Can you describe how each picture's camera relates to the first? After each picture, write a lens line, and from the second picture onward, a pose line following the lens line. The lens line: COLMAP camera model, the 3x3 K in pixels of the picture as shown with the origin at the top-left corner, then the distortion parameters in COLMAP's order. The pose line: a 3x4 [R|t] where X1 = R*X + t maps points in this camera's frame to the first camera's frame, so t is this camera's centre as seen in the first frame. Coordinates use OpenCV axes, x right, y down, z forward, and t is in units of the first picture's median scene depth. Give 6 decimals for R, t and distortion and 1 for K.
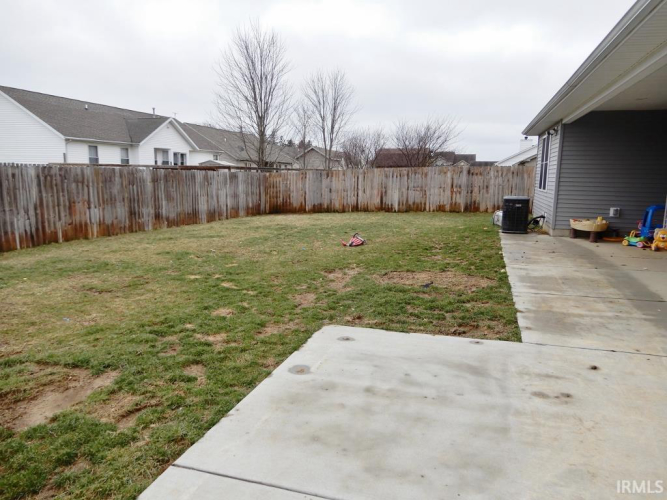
lens RADIAL K [[469.7, 0, 333.5], [0, 469.7, 250.0], [0, 0, 1]] dist [0.004665, 0.002898]
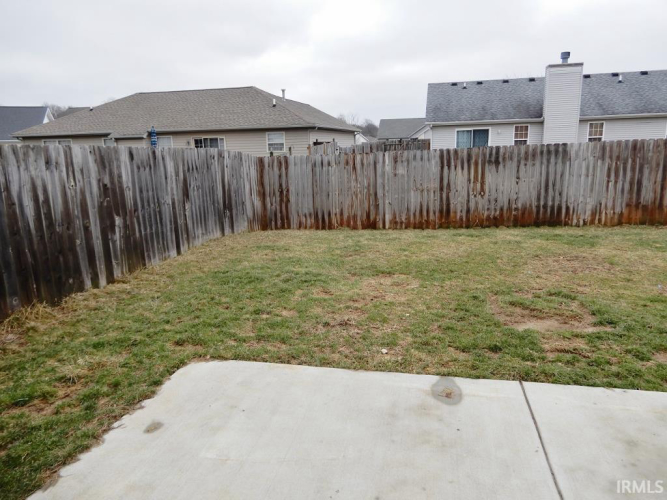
lens RADIAL K [[469.7, 0, 333.5], [0, 469.7, 250.0], [0, 0, 1]] dist [0.004665, 0.002898]
pose [[0.102811, 0.195445, -0.975311, 0.612654], [-0.133371, 0.974362, 0.181195, -0.041039], [0.985719, 0.111449, 0.126242, 0.242013]]
